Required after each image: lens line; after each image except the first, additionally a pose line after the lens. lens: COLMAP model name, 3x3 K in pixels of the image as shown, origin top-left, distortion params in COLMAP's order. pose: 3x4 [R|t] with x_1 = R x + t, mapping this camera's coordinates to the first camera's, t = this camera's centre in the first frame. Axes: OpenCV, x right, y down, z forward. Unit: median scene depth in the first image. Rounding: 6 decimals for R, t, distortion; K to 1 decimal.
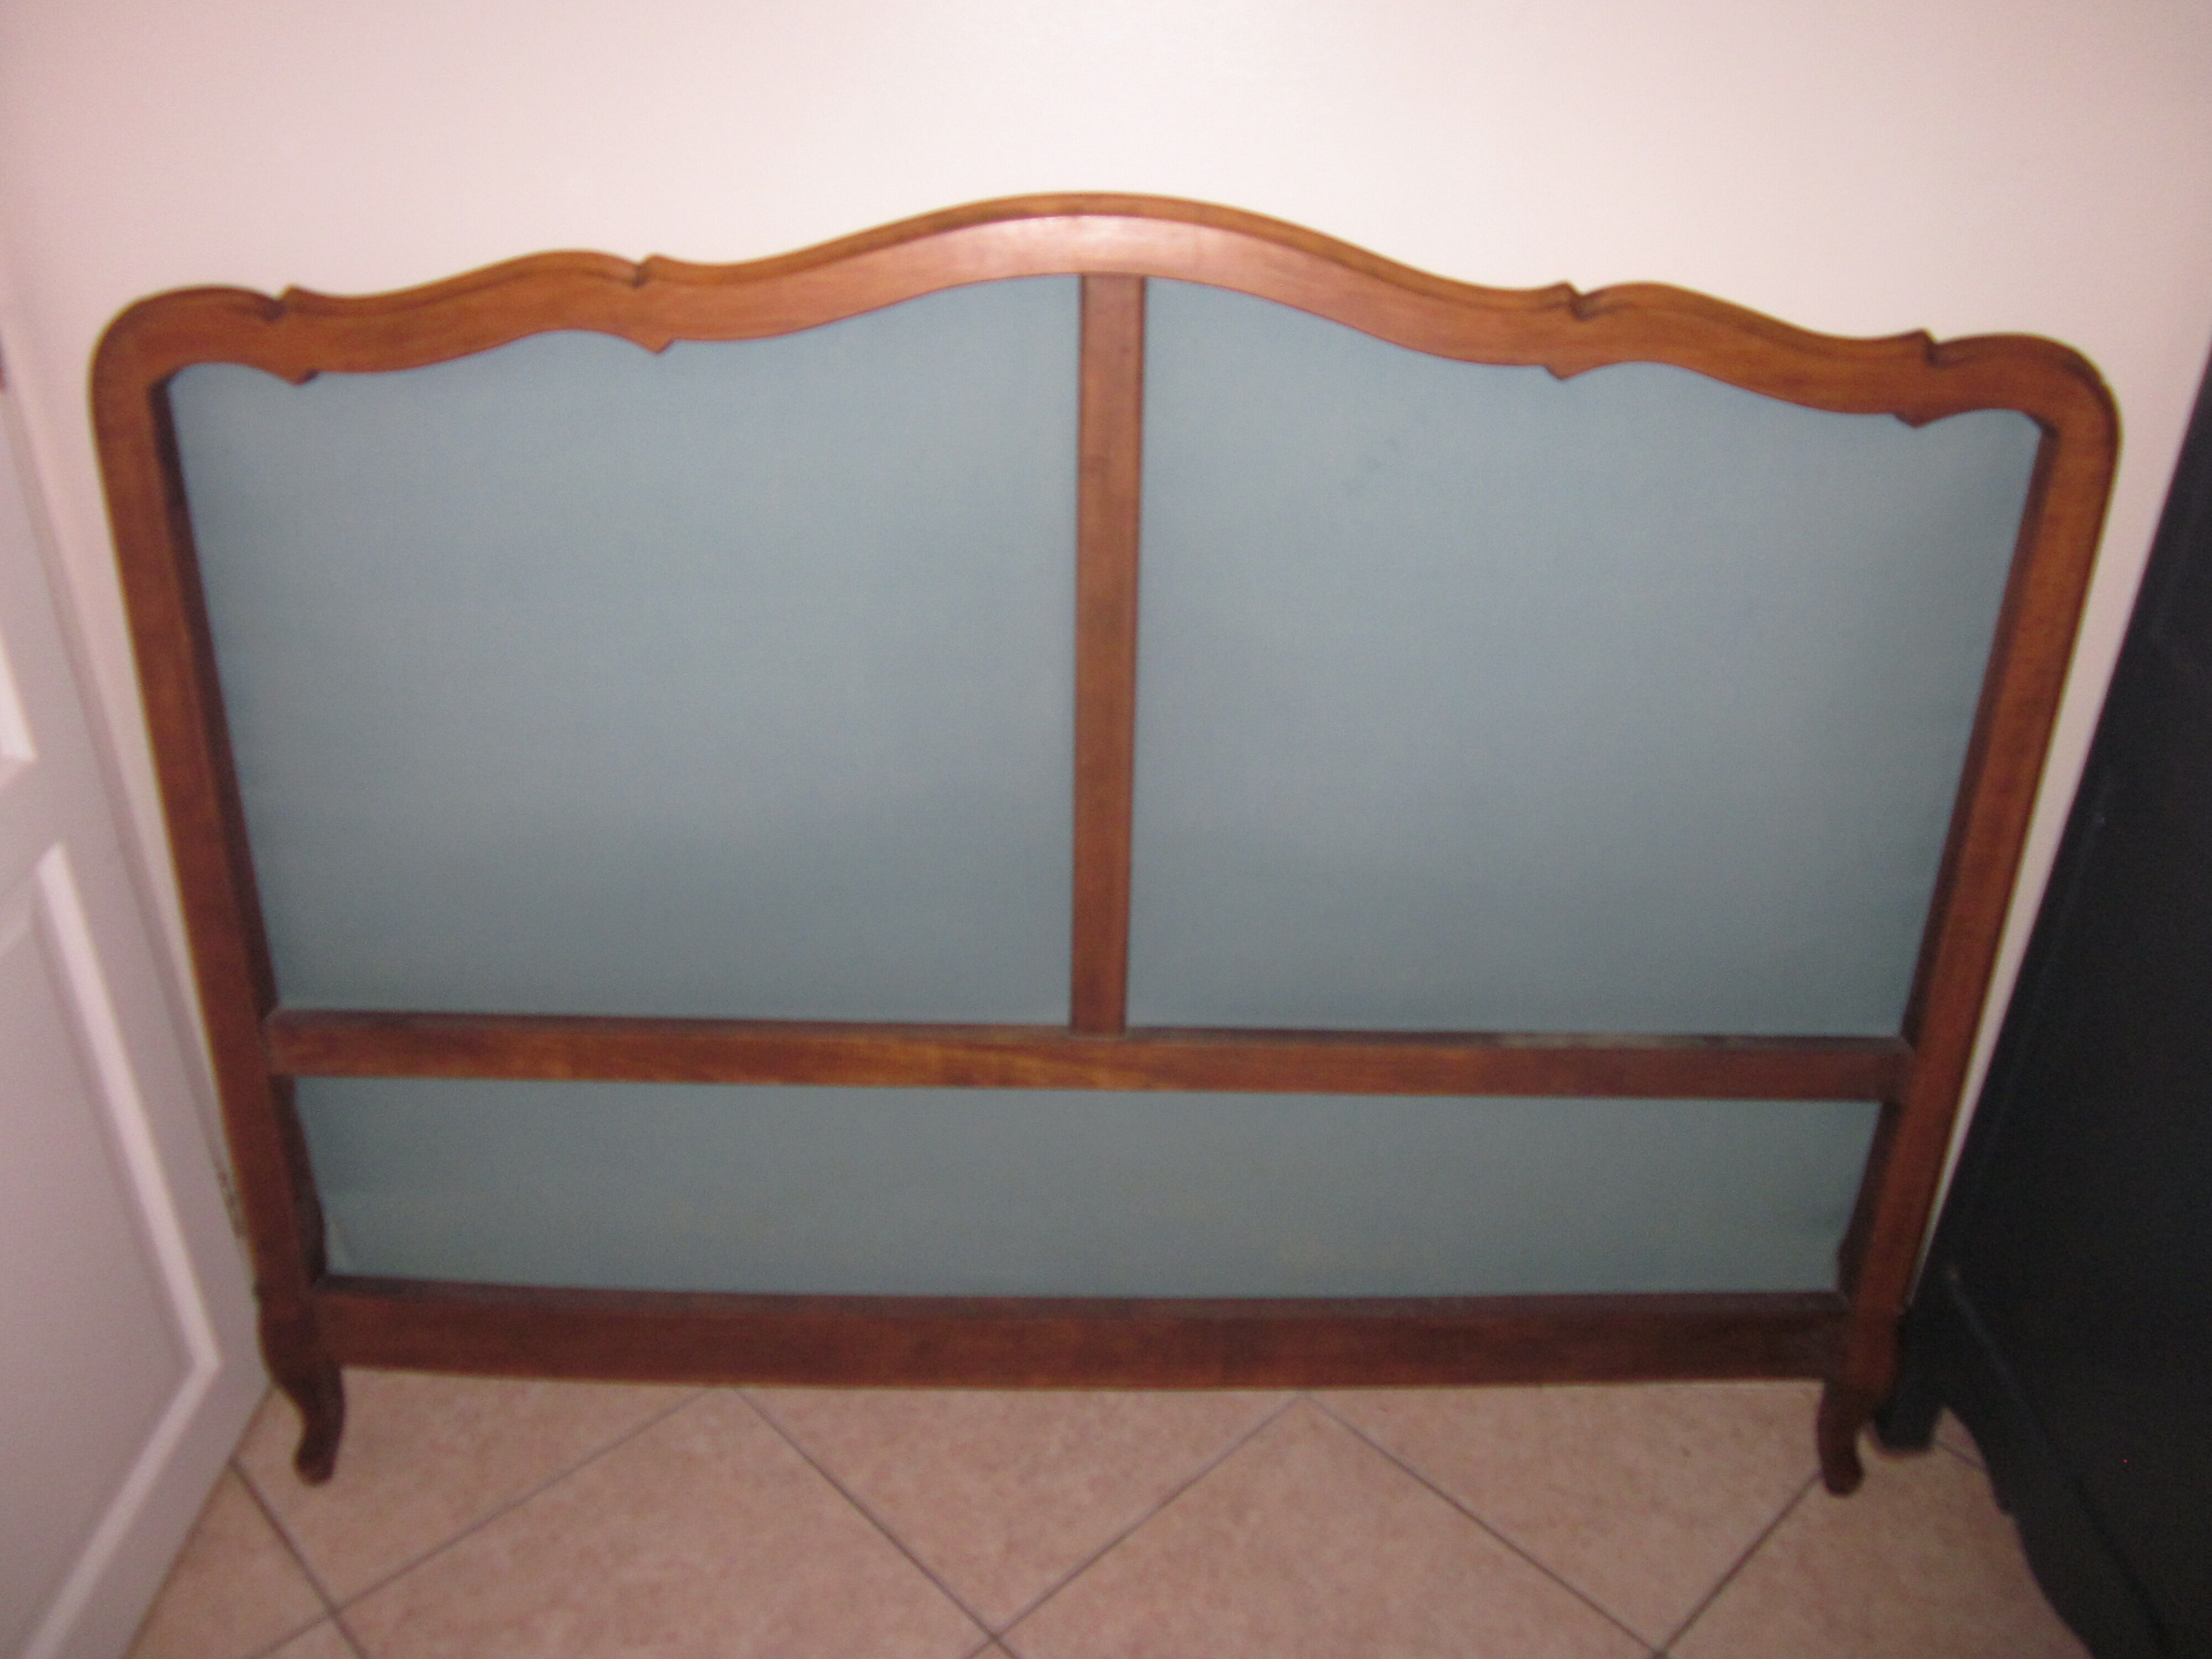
lens RADIAL K [[1818.0, 0, 1129.9], [0, 1818.0, 833.5], [0, 0, 1]] dist [-0.037667, 0.006857]
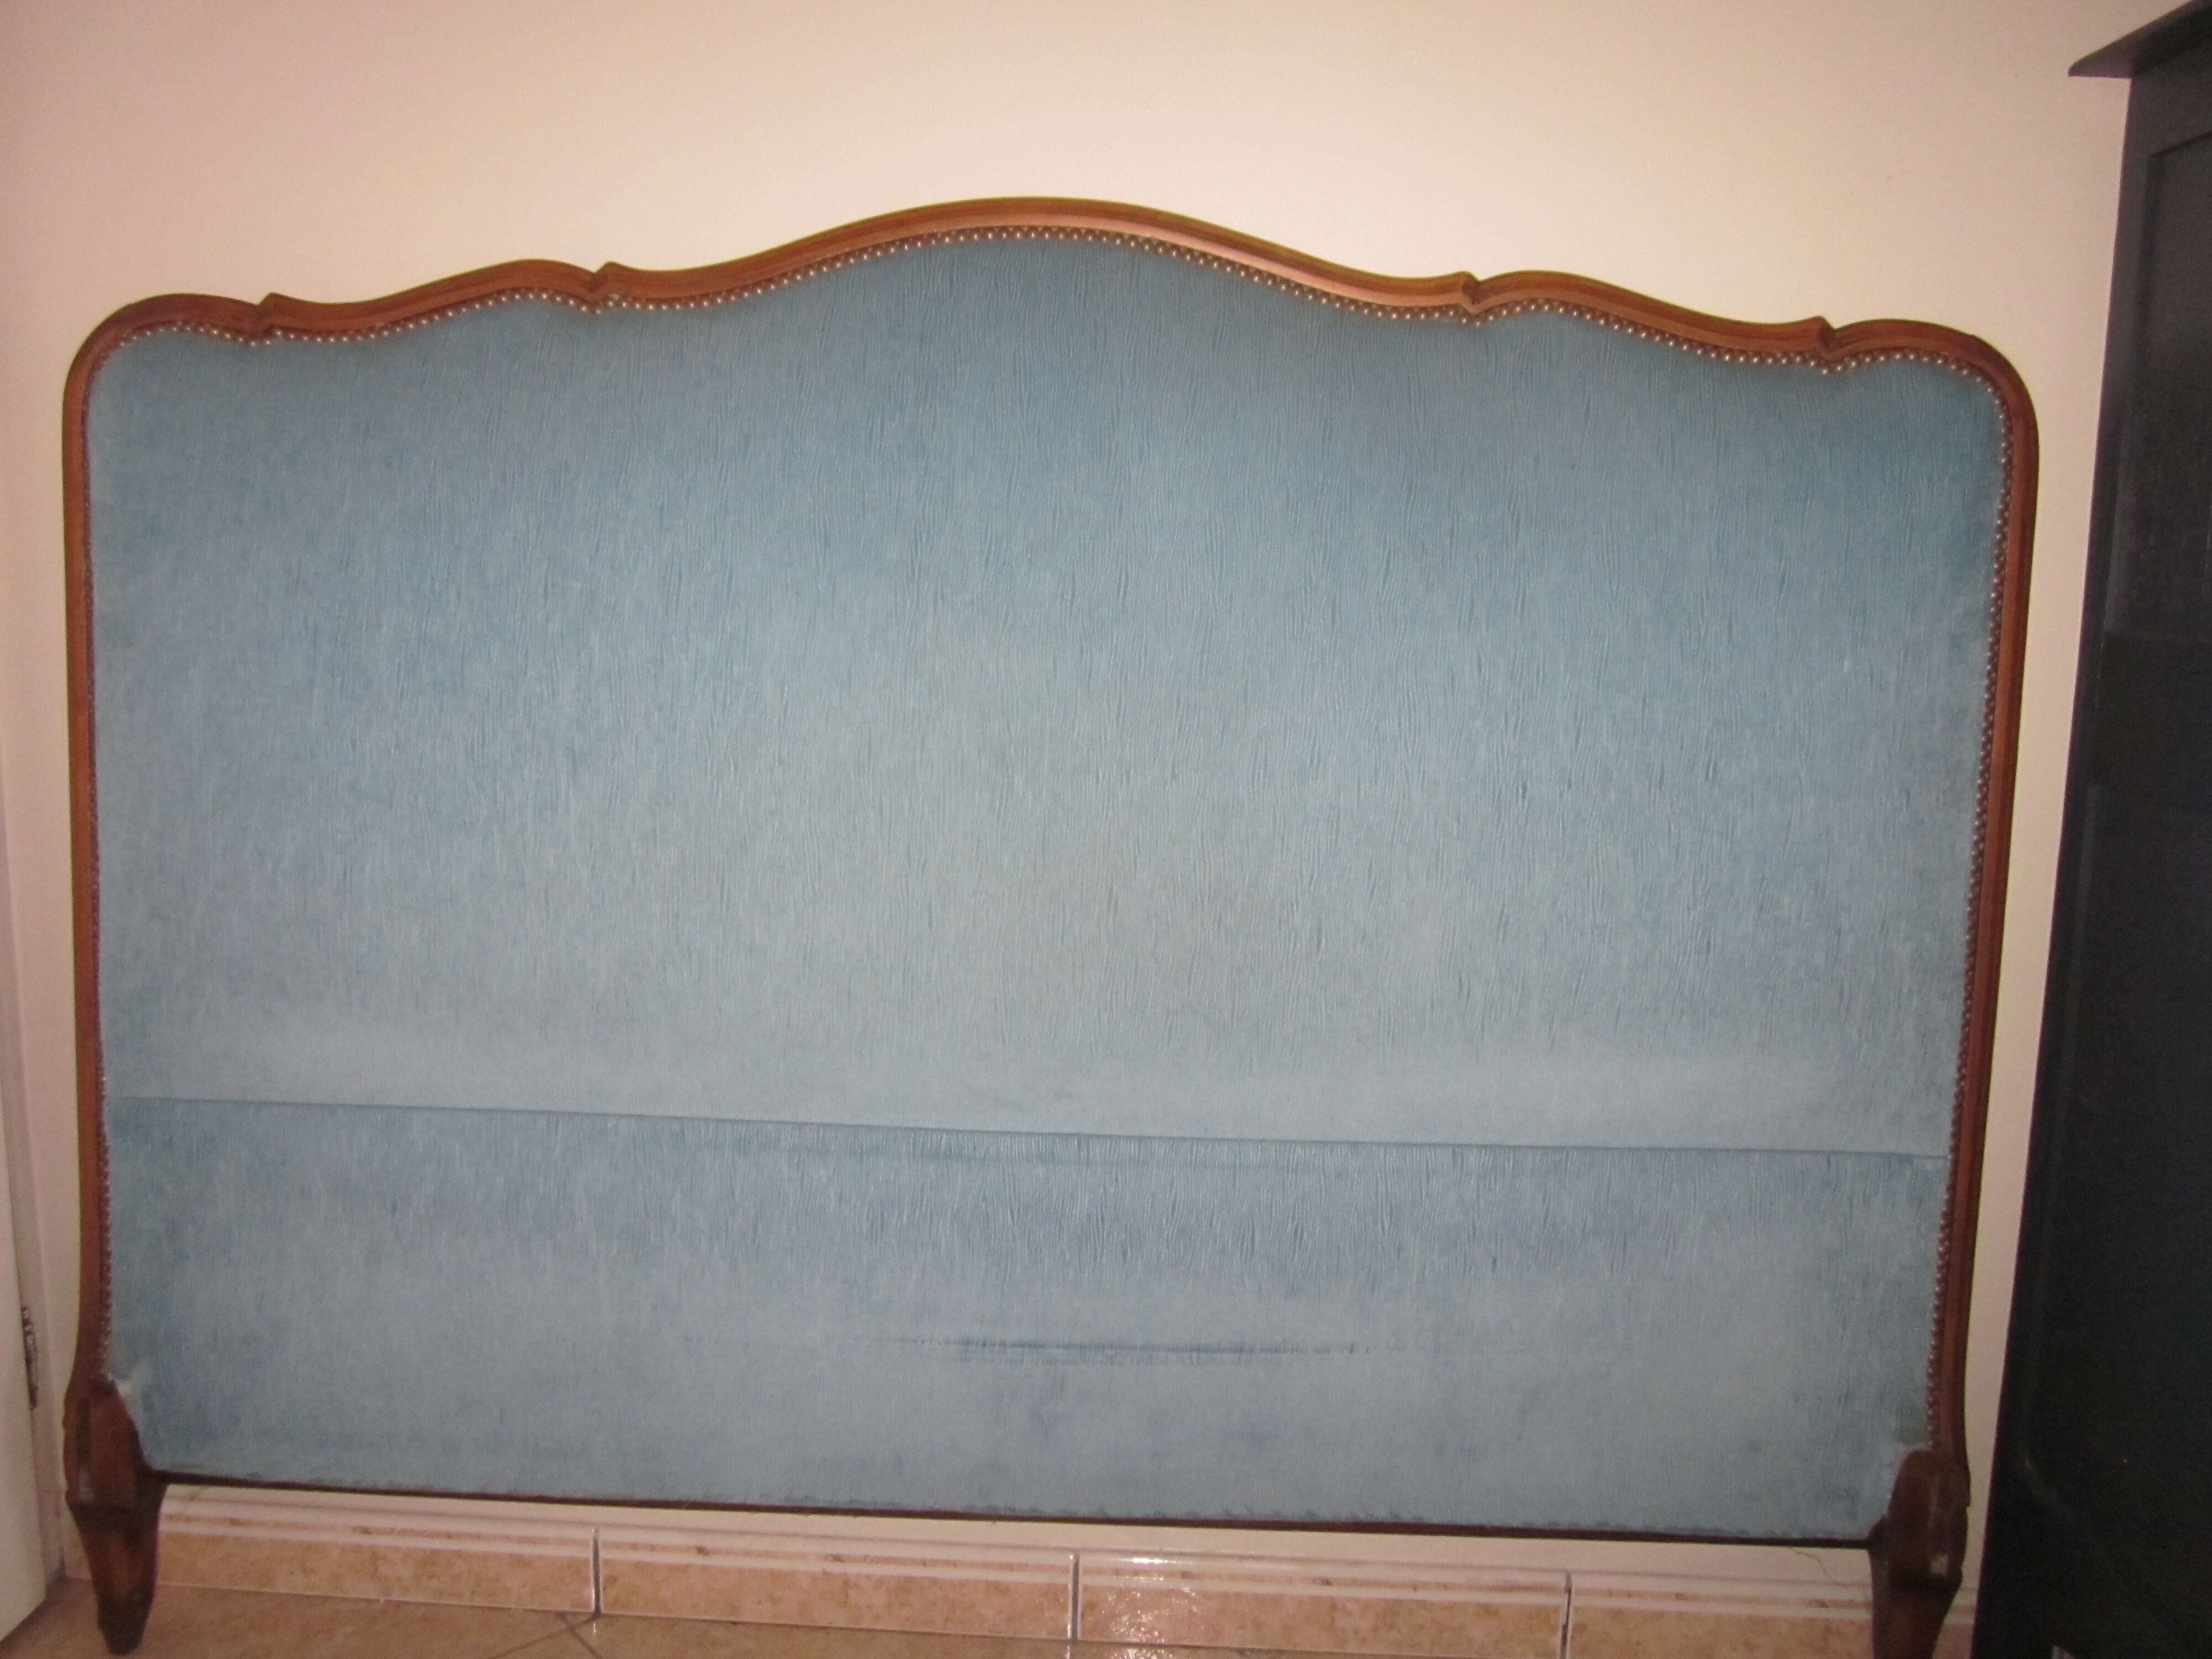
lens RADIAL K [[1818.0, 0, 1090.8], [0, 1818.0, 835.0], [0, 0, 1]] dist [-0.037667, 0.006857]
pose [[0.998669, 0.016448, -0.048891, 0.056770], [-0.032749, 0.934454, -0.354573, 0.258870], [0.039855, 0.355703, 0.933749, 0.091945]]
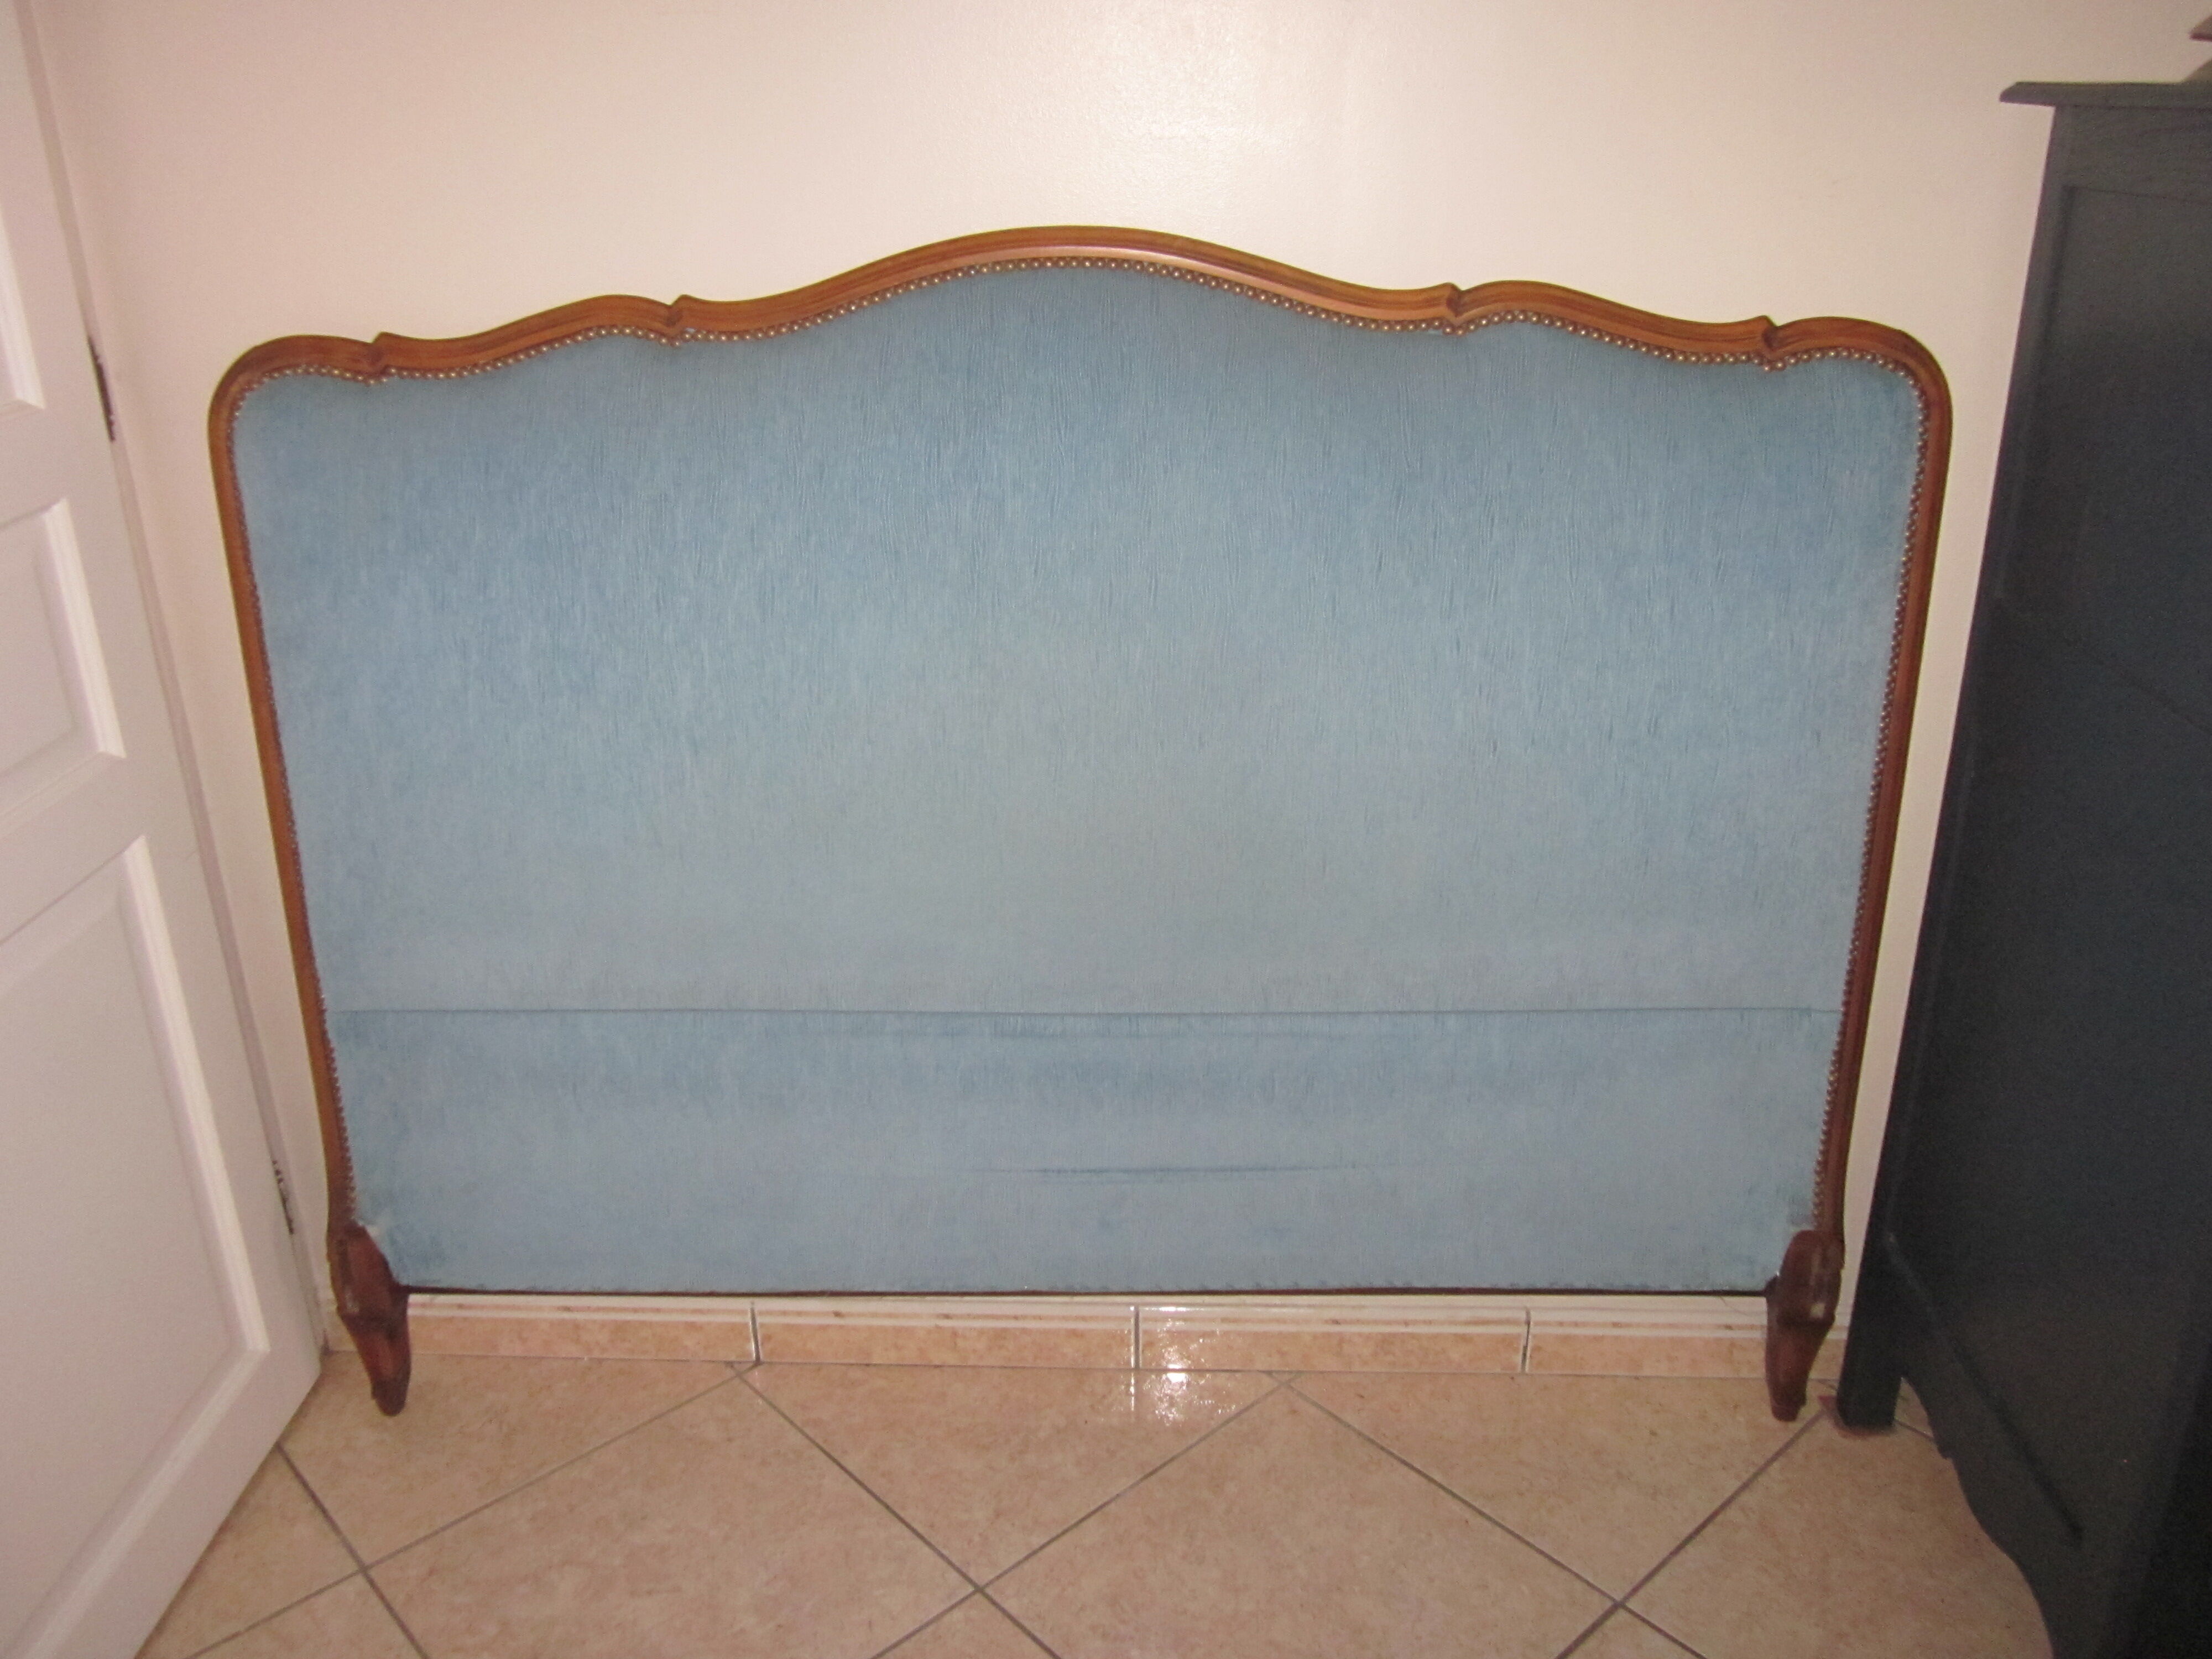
lens RADIAL K [[1818.0, 0, 1096.1], [0, 1818.0, 817.2], [0, 0, 1]] dist [-0.037667, 0.006857]
pose [[0.998618, -0.010504, -0.051489, 0.048679], [0.004016, 0.992209, -0.124519, 0.124849], [0.052396, 0.124140, 0.990880, -0.086144]]
